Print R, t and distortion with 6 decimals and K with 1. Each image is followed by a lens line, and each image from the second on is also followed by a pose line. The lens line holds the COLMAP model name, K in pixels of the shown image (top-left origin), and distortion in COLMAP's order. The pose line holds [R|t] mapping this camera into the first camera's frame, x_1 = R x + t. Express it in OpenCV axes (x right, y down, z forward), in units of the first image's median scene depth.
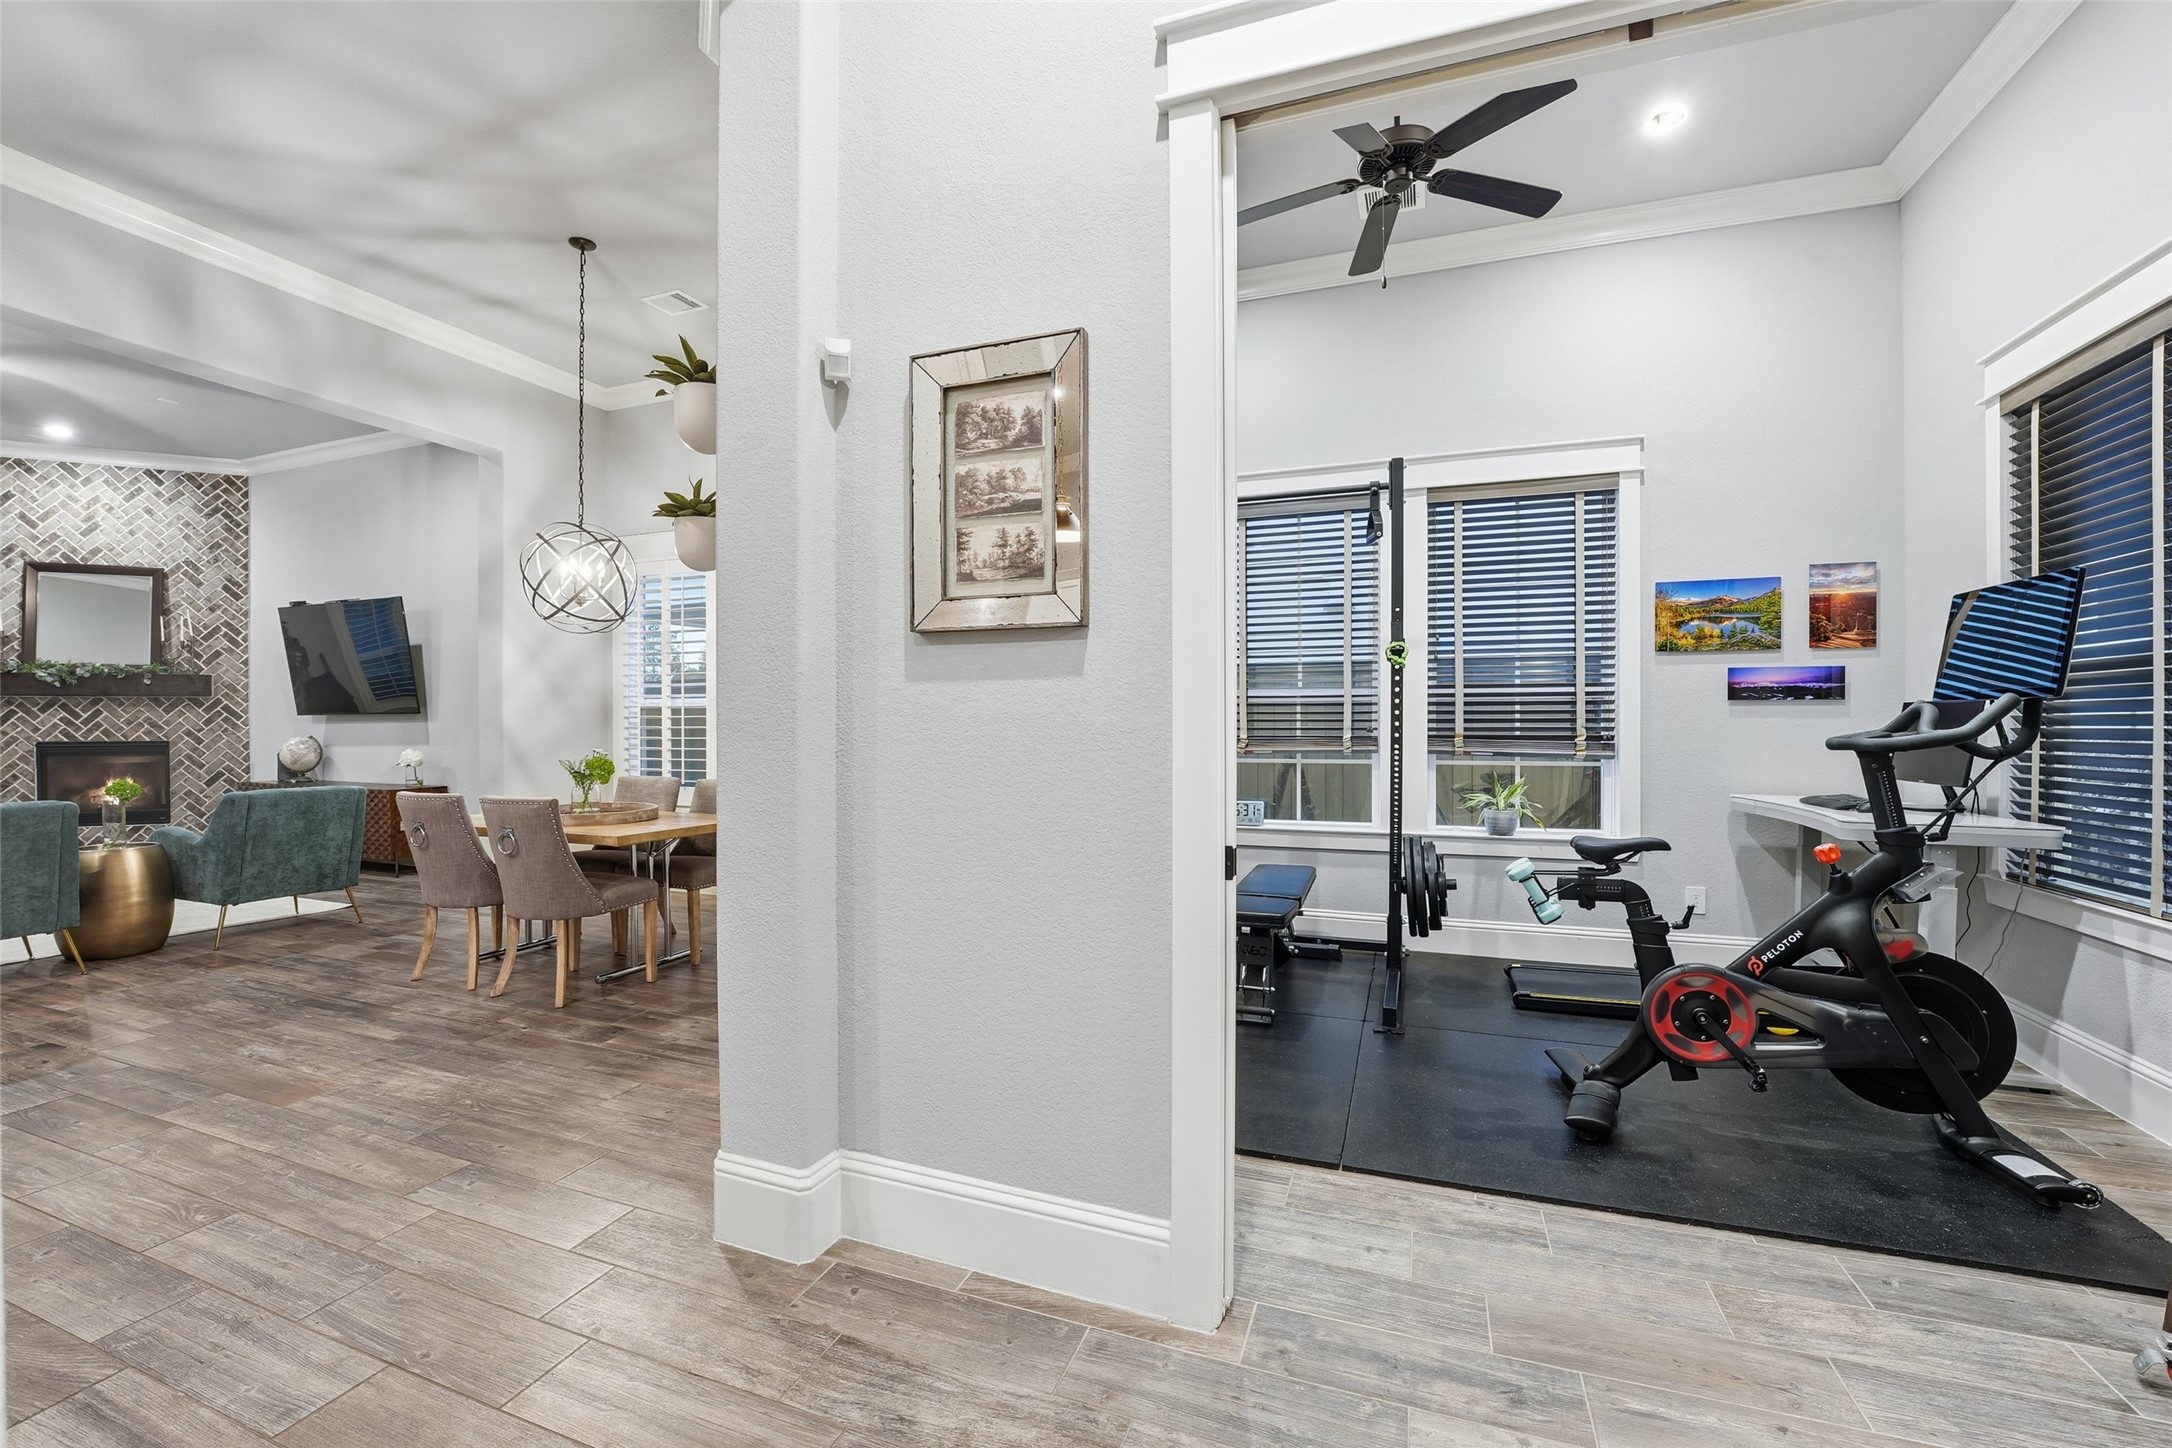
lens RADIAL K [[893.2, 0, 1072.2], [0, 893.2, 729.9], [0, 0, 1]] dist [-0.022278, 0.002181]
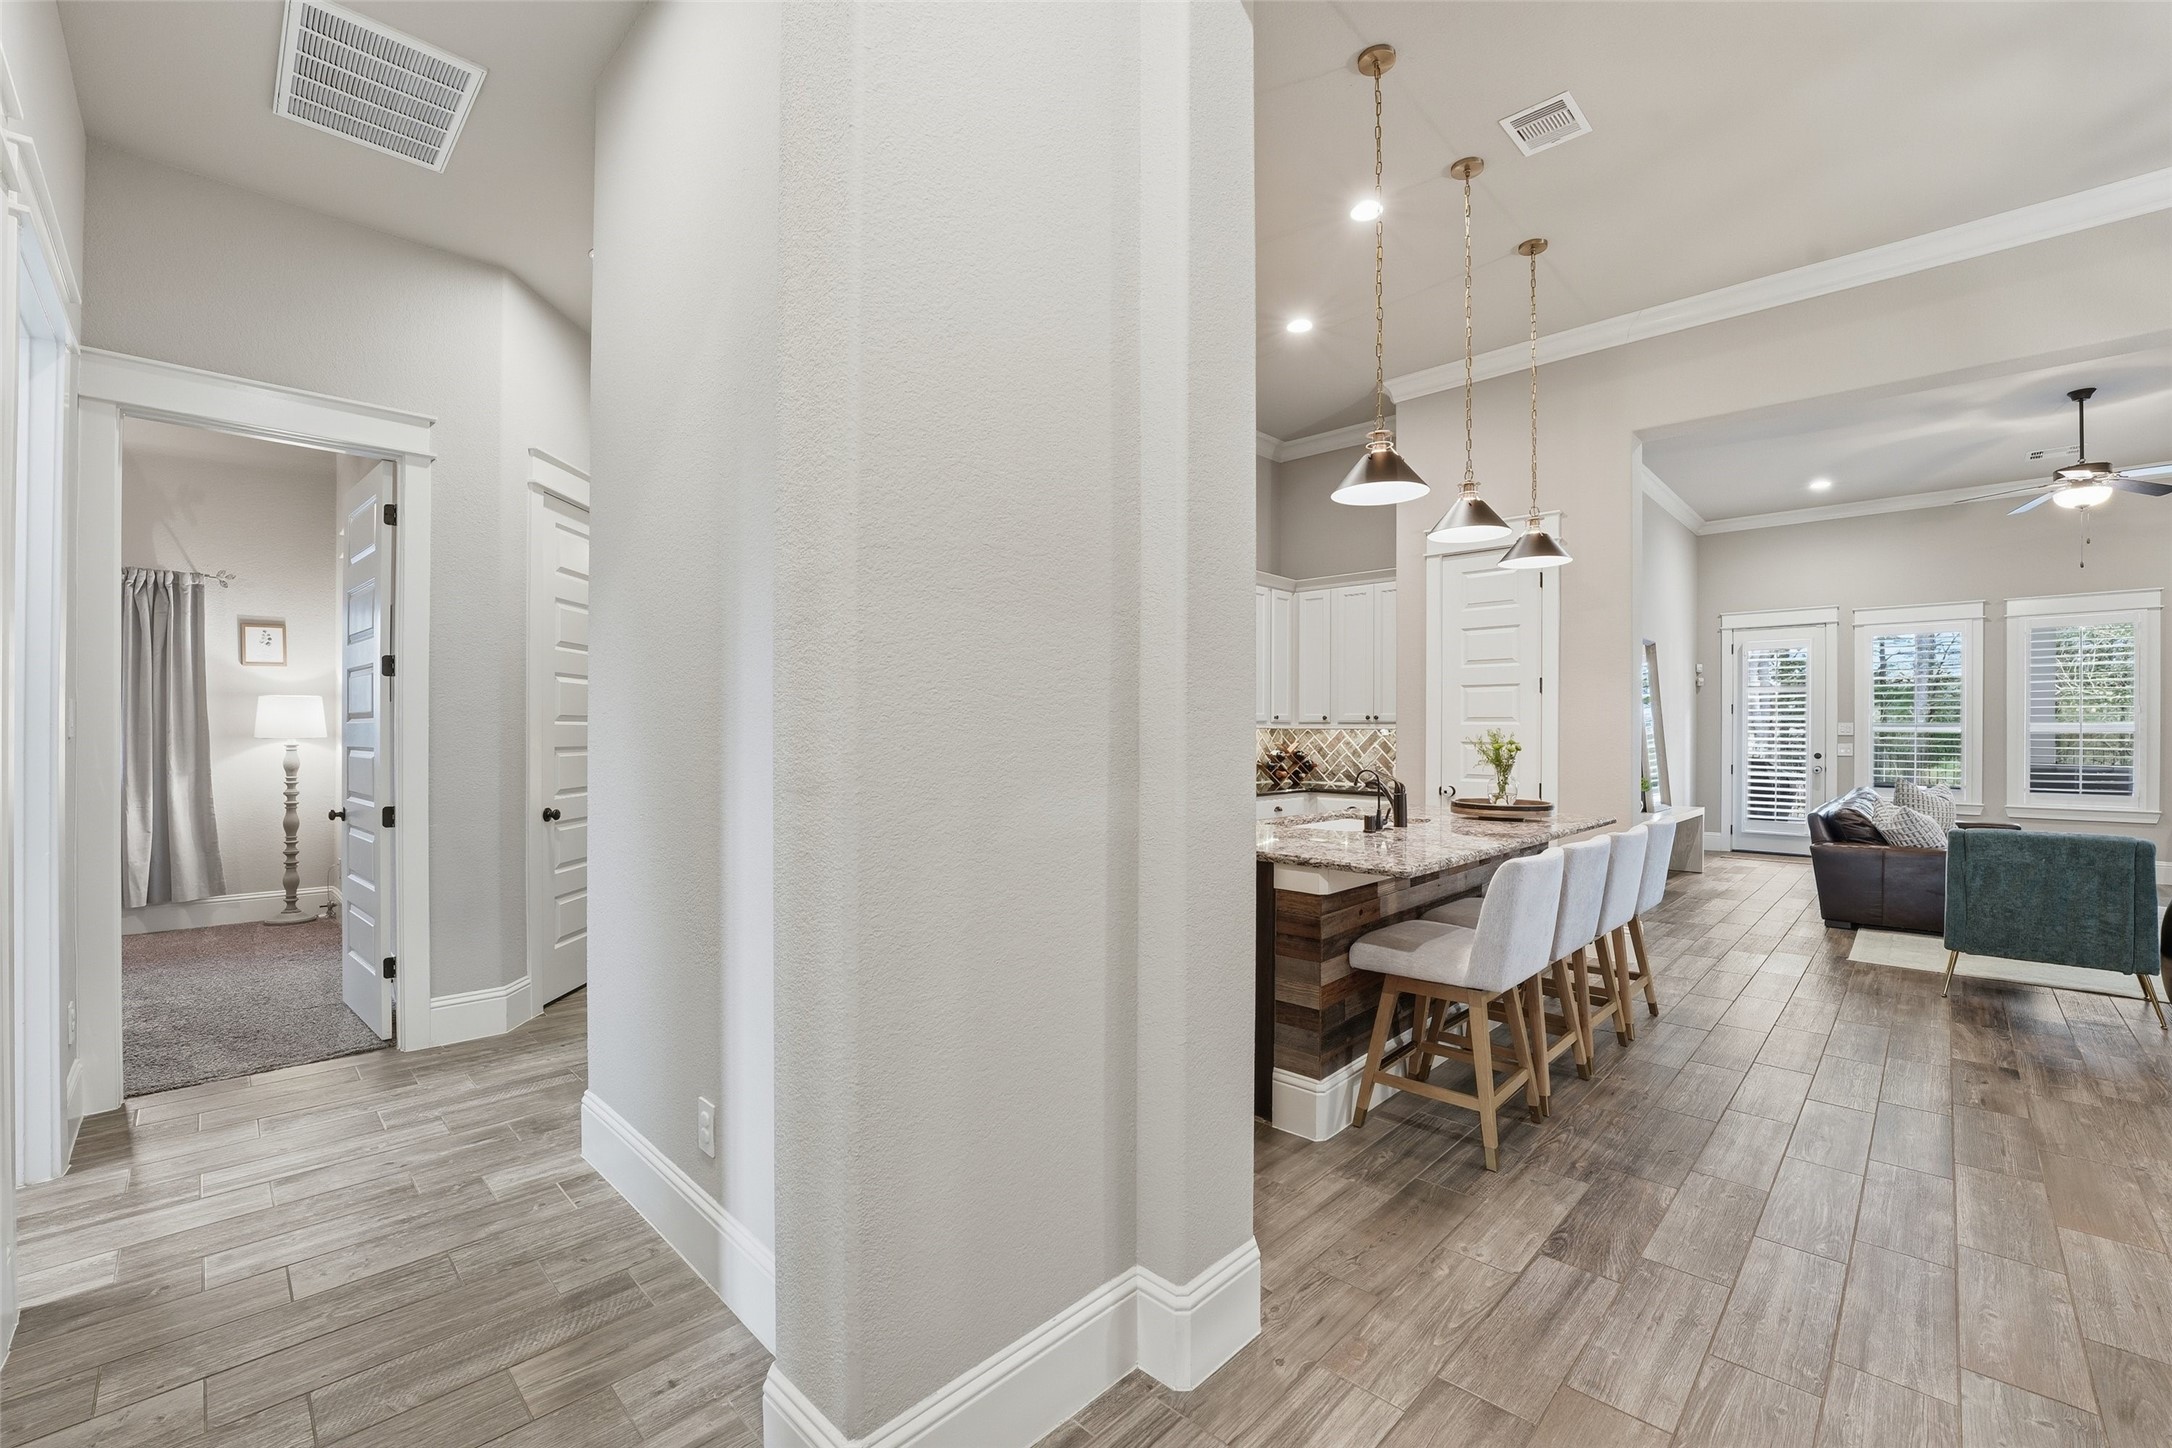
lens RADIAL K [[893.2, 0, 1084.8], [0, 893.2, 730.0], [0, 0, 1]] dist [-0.022278, 0.002181]
pose [[-0.390748, -0.000028, -0.920498, 0.078712], [-0.014509, 0.999876, 0.006129, -0.012673], [0.920384, 0.015751, -0.390699, 0.157519]]
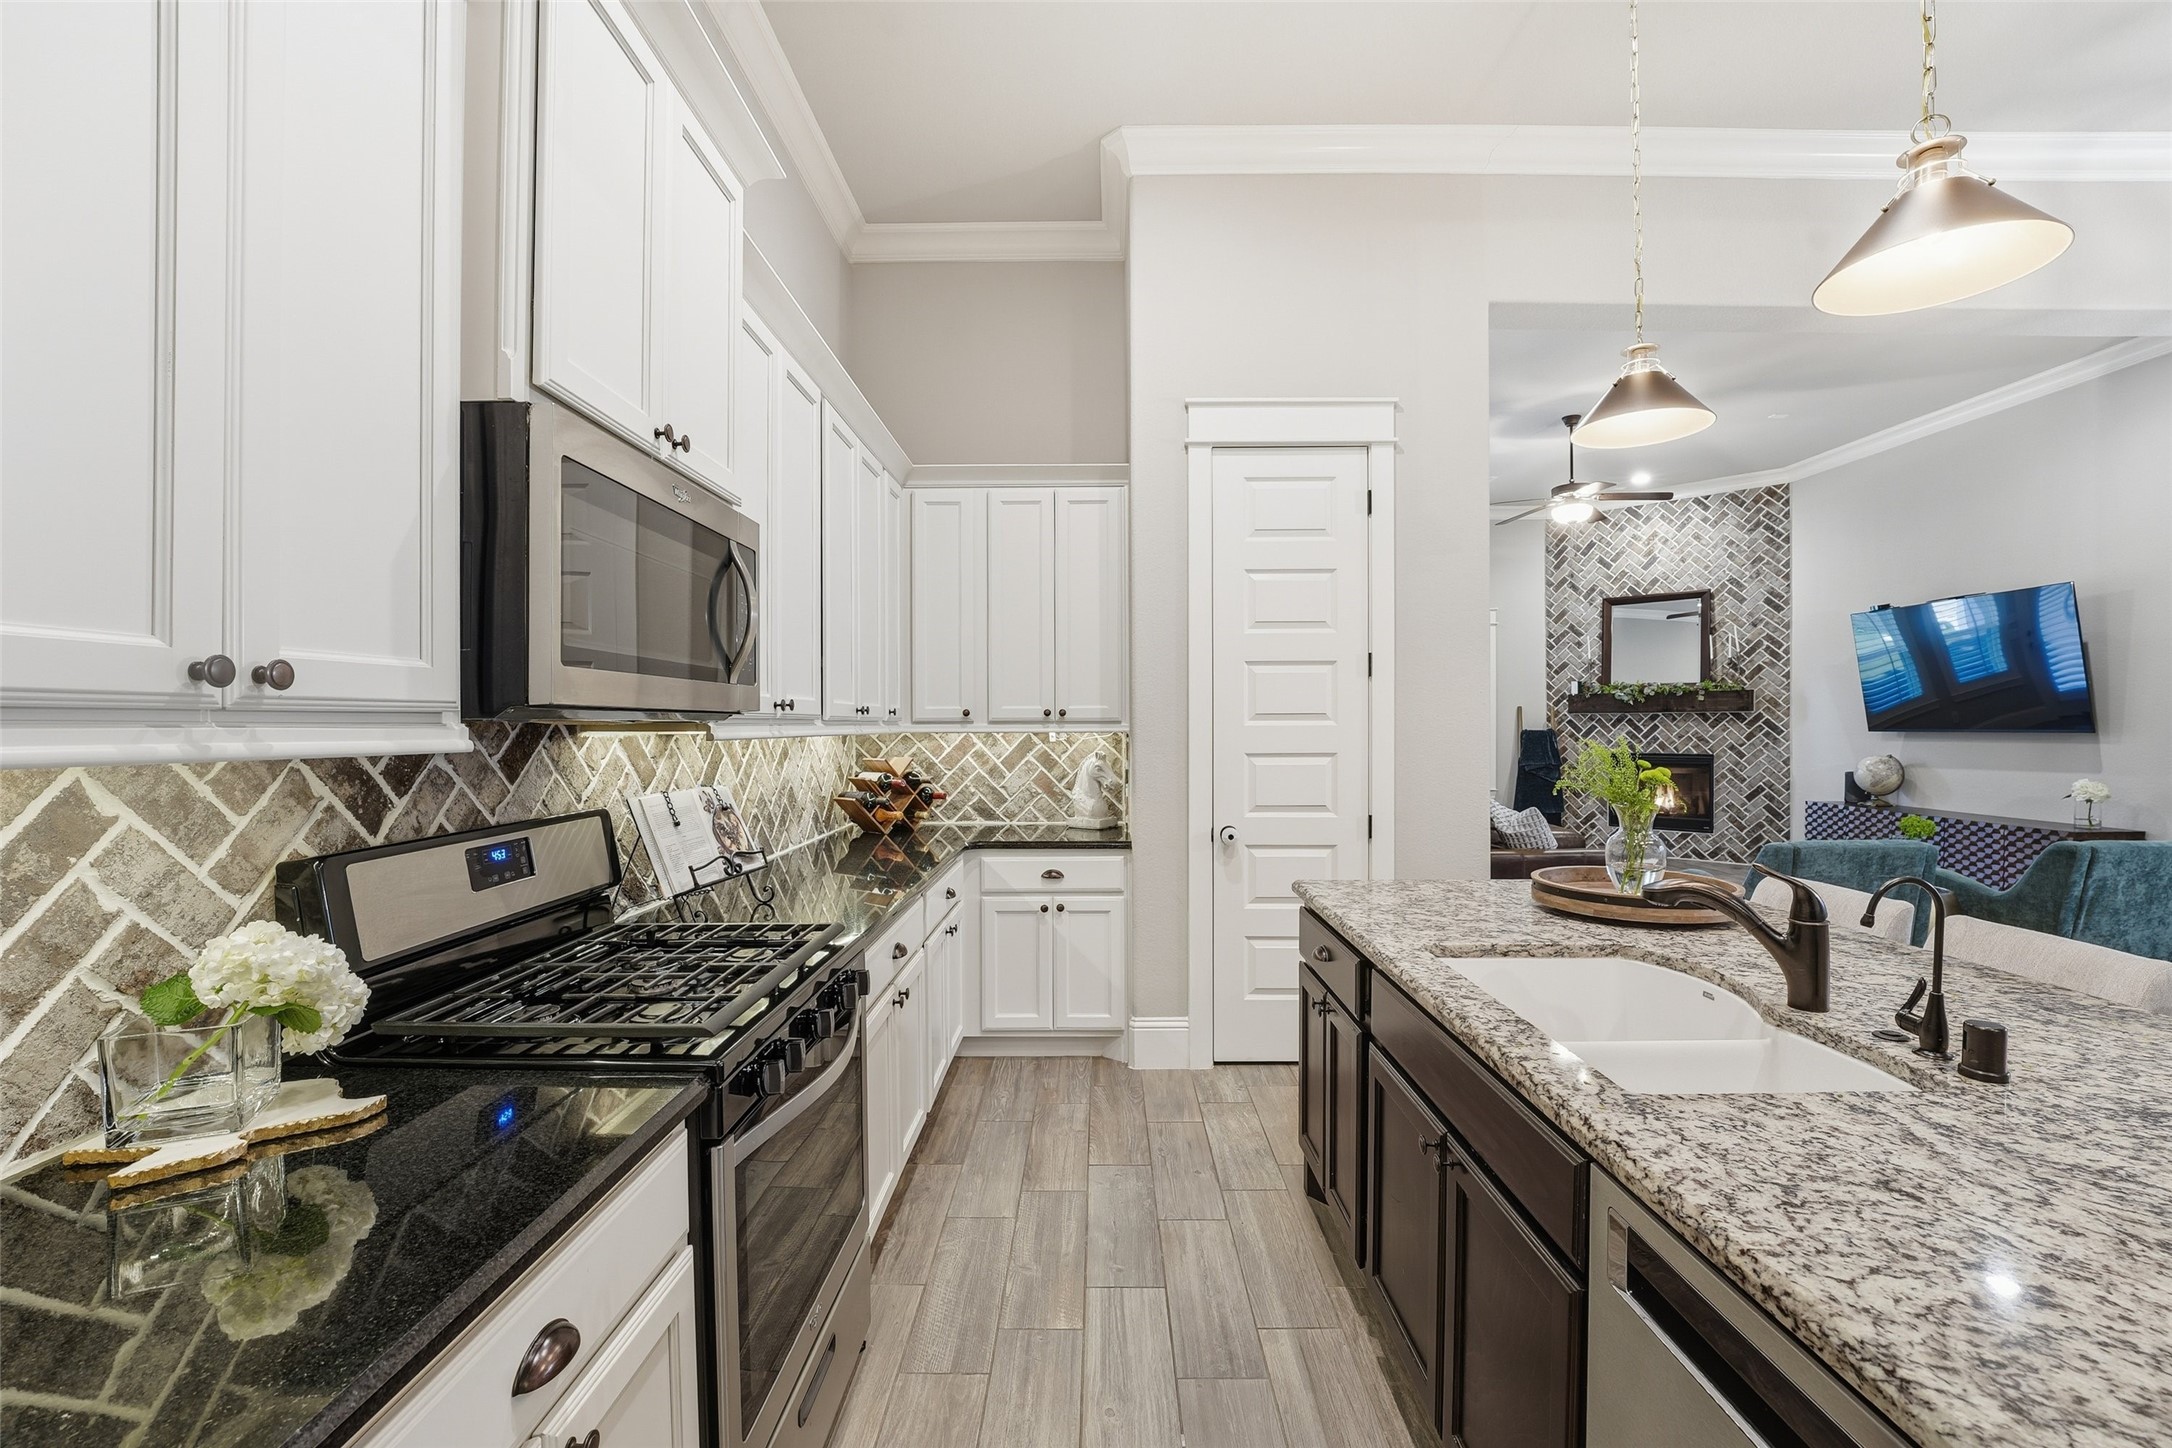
lens RADIAL K [[893.2, 0, 1083.3], [0, 893.2, 728.1], [0, 0, 1]] dist [-0.022278, 0.002181]
pose [[0.347440, 0.006393, -0.937680, -0.310258], [-0.008226, 0.999959, 0.003769, -0.016629], [0.937666, 0.006404, 0.347479, -0.070741]]
